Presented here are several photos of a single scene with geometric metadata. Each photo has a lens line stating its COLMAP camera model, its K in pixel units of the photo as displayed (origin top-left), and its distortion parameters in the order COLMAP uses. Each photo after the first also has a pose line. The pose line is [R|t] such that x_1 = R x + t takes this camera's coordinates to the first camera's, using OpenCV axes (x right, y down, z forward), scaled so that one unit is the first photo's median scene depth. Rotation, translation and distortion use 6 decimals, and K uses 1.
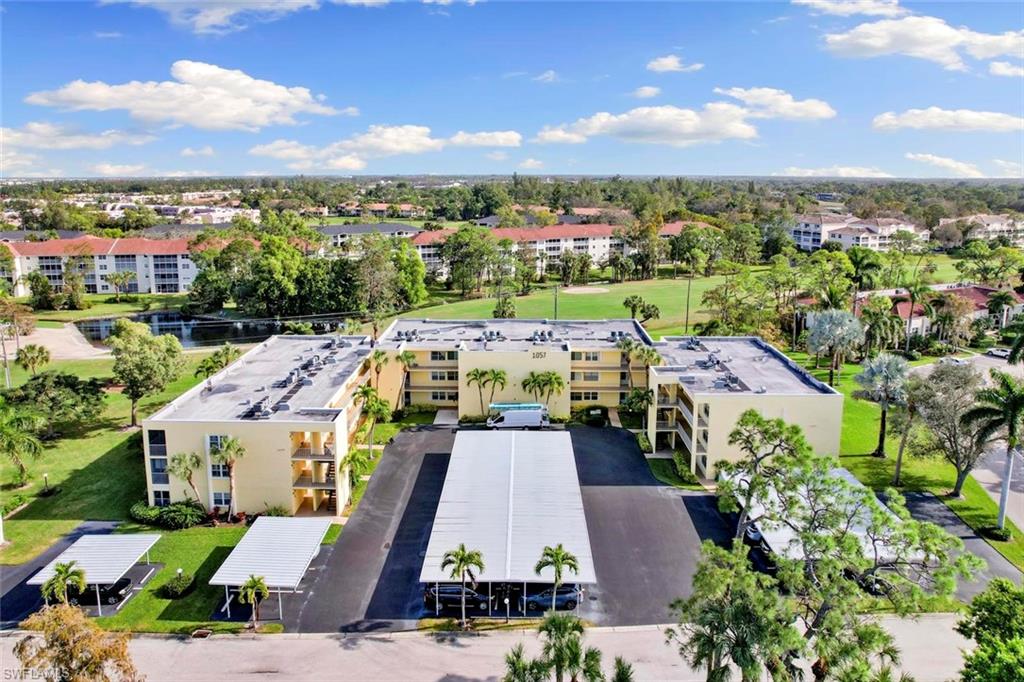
lens RADIAL K [[679.7, 0, 513.8], [0, 679.7, 282.2], [0, 0, 1]] dist [-0.063099, 0.052127]
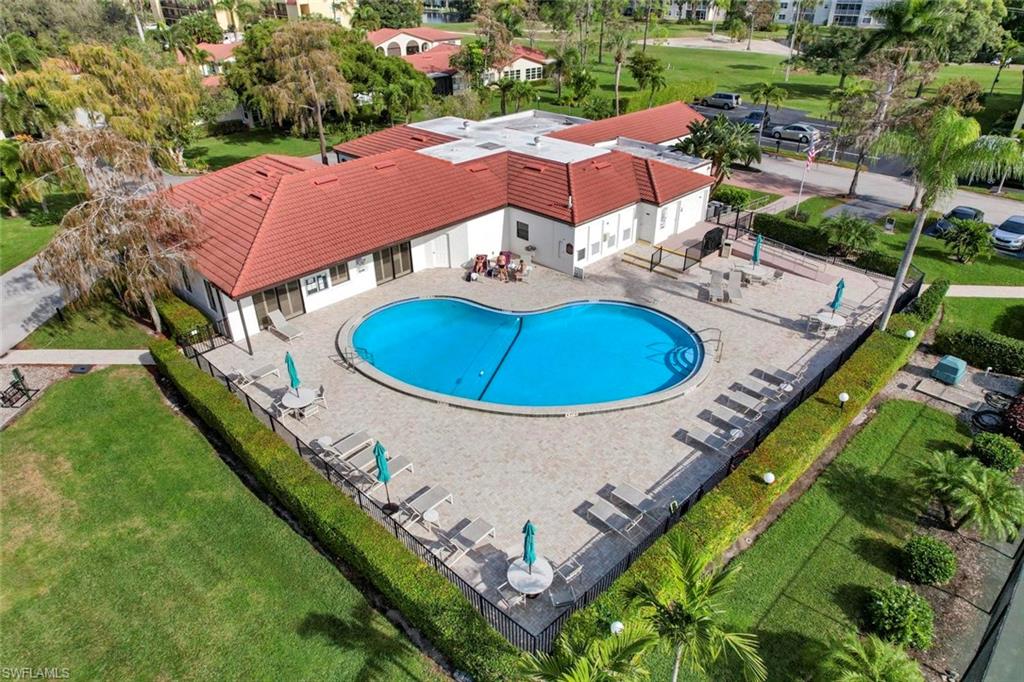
lens RADIAL K [[662.3, 0, 512.0], [0, 662.3, 341.0], [0, 0, 1]] dist [-0.031913, 0.000405]
pose [[0.714070, 0.348413, -0.607217, -0.259975], [-0.099012, 0.908904, 0.405081, 0.195470], [0.693038, -0.229135, 0.683517, -0.167447]]
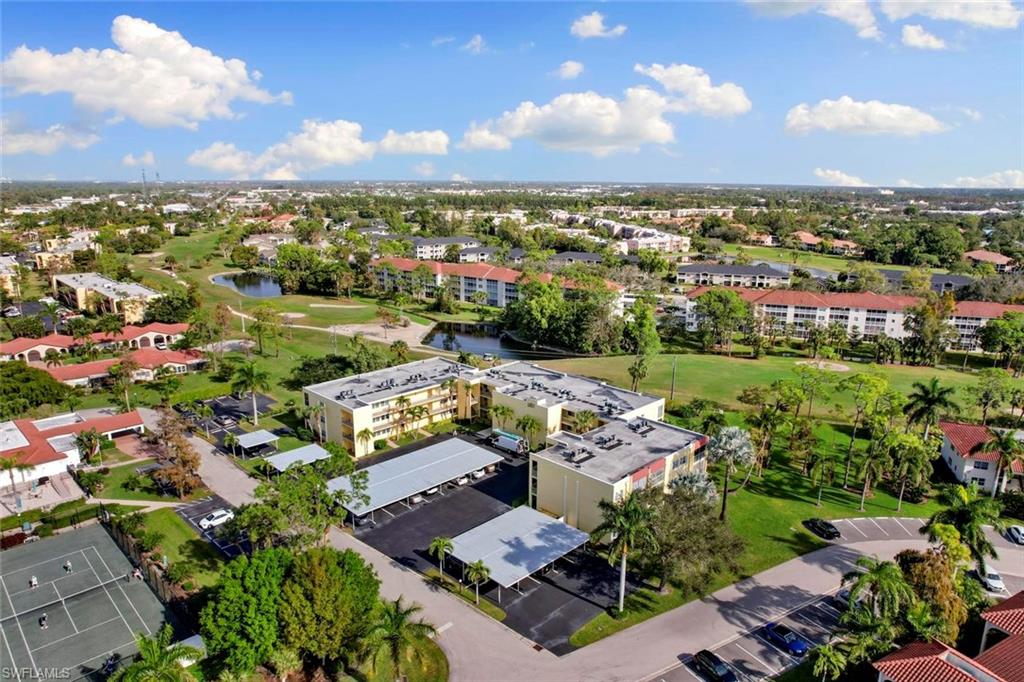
lens RADIAL K [[662.3, 0, 512.0], [0, 662.3, 341.0], [0, 0, 1]] dist [-0.031913, 0.000405]
pose [[0.730468, 0.169753, -0.661513, 0.844858], [-0.120790, 0.985459, 0.119501, -0.174783], [0.672180, -0.007388, 0.740351, -0.056934]]
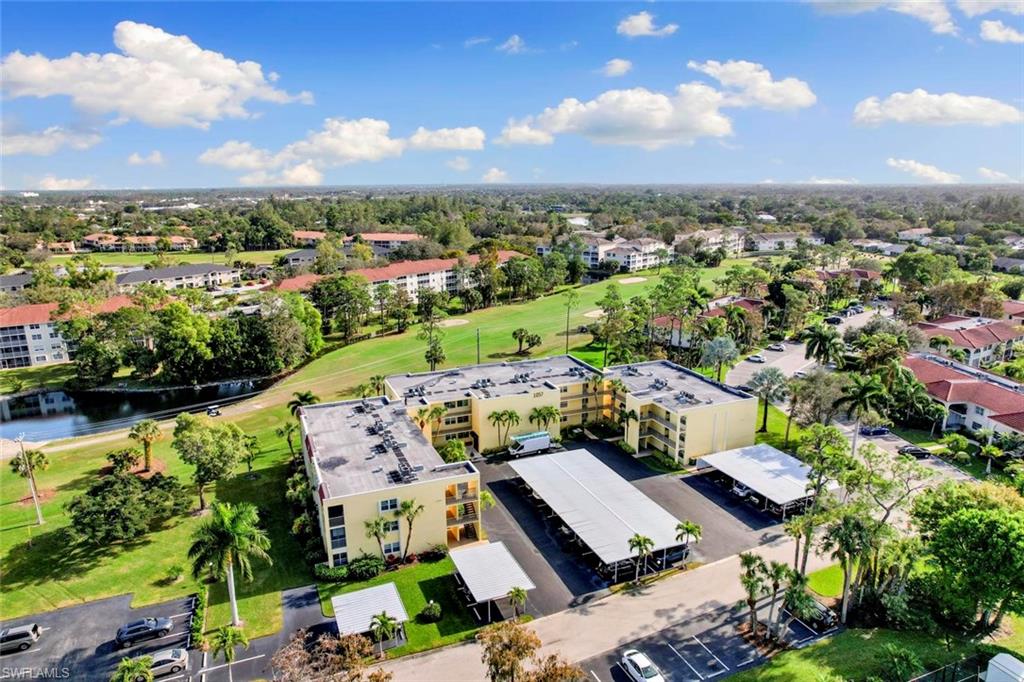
lens RADIAL K [[649.6, 0, 512.0], [0, 649.6, 341.0], [0, 0, 1]] dist [-0.080650, 0.080505]
pose [[0.922711, -0.102844, 0.371520, -0.429557], [0.072997, 0.992933, 0.093567, -0.107186], [-0.378517, -0.059215, 0.923698, -0.118499]]
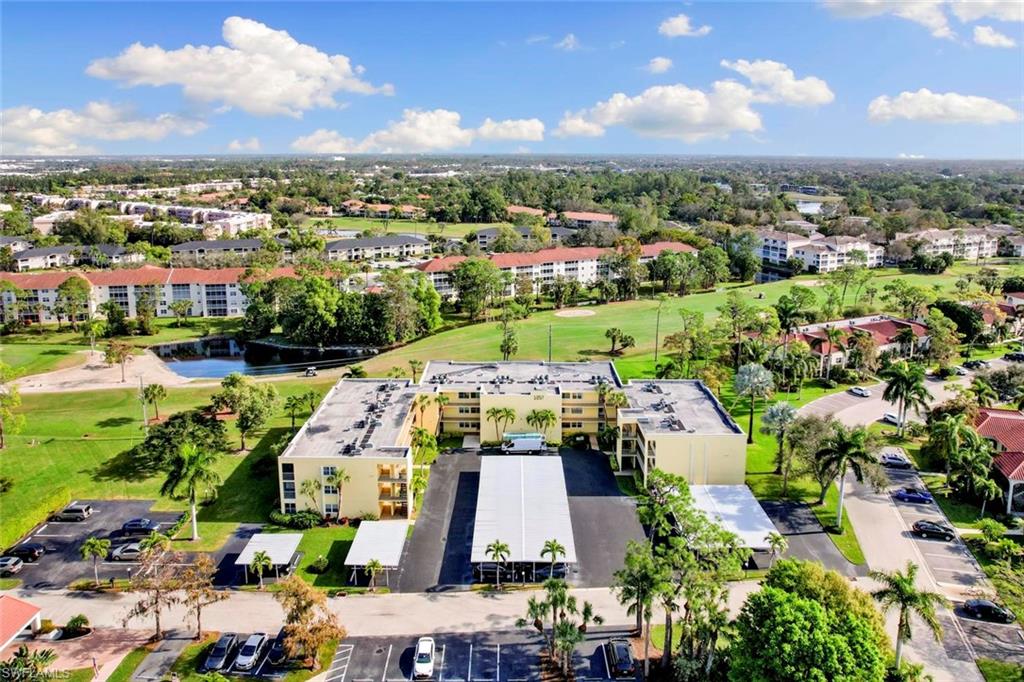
lens RADIAL K [[677.8, 0, 508.1], [0, 677.8, 262.4], [0, 0, 1]] dist [-0.048667, 0.033461]
pose [[0.999994, -0.002508, 0.002247, -0.025743], [0.002509, 0.999997, -0.000454, -0.155259], [-0.002246, 0.000459, 0.999997, -0.349447]]
